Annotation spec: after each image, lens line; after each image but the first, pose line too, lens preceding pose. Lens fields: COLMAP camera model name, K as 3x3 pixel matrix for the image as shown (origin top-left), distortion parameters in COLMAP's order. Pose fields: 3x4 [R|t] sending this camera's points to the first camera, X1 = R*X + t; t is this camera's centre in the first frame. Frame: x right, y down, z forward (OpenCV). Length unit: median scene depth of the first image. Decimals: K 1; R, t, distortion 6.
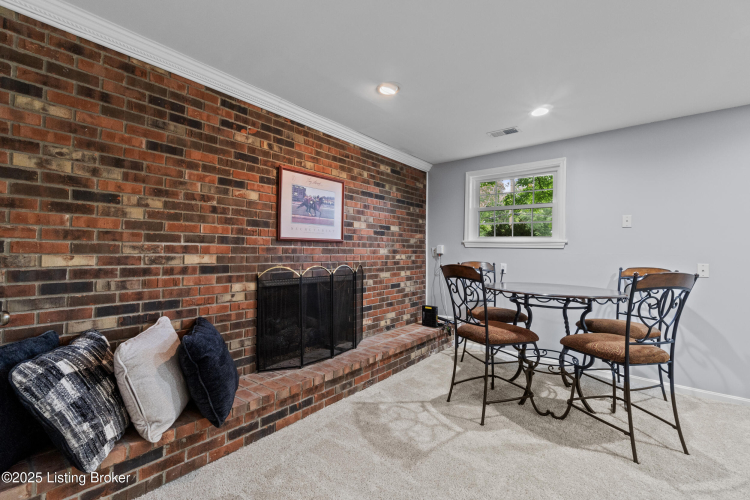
lens RADIAL K [[328.0, 0, 372.0], [0, 328.0, 243.5], [0, 0, 1]] dist [0.000591, 0.000179]
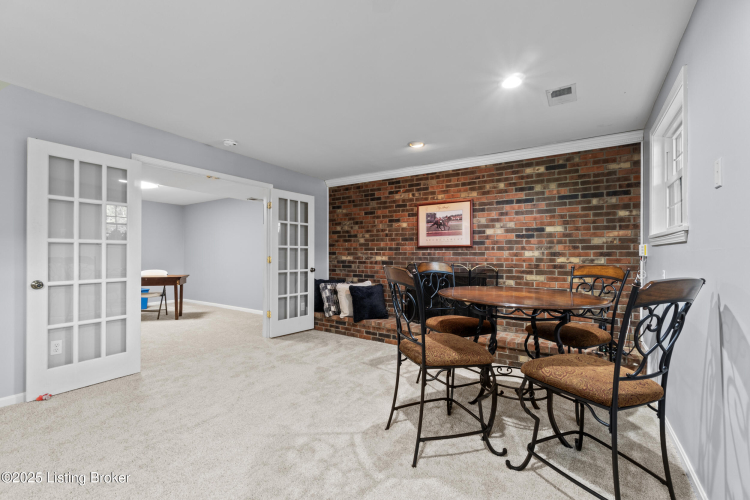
lens RADIAL K [[324.4, 0, 372.7], [0, 324.4, 252.9], [0, 0, 1]] dist [0.000753, -0.000055]
pose [[0.097794, -0.022048, -0.994962, 1.478806], [0.017051, 0.999645, -0.020476, 0.050341], [0.995061, -0.014963, 0.098136, 0.641959]]
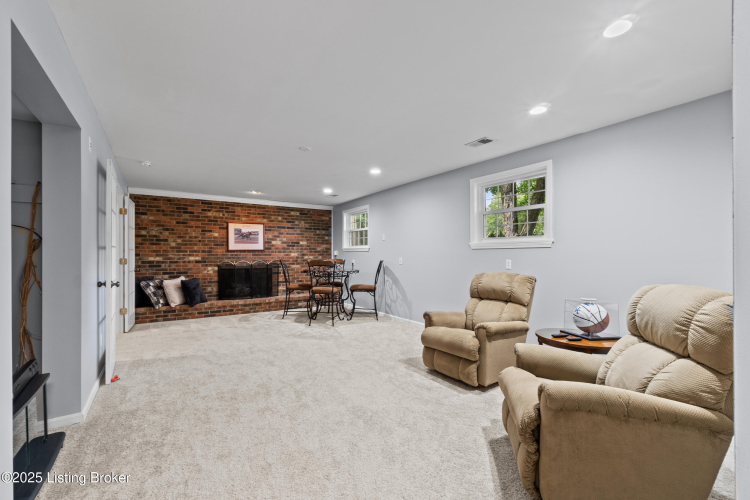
lens RADIAL K [[324.4, 0, 372.7], [0, 324.4, 252.9], [0, 0, 1]] dist [0.000753, -0.000055]
pose [[0.956572, -0.018797, -0.290890, 1.644372], [0.023031, 0.999673, 0.011140, 0.003741], [0.290585, -0.017356, 0.956692, -1.174846]]
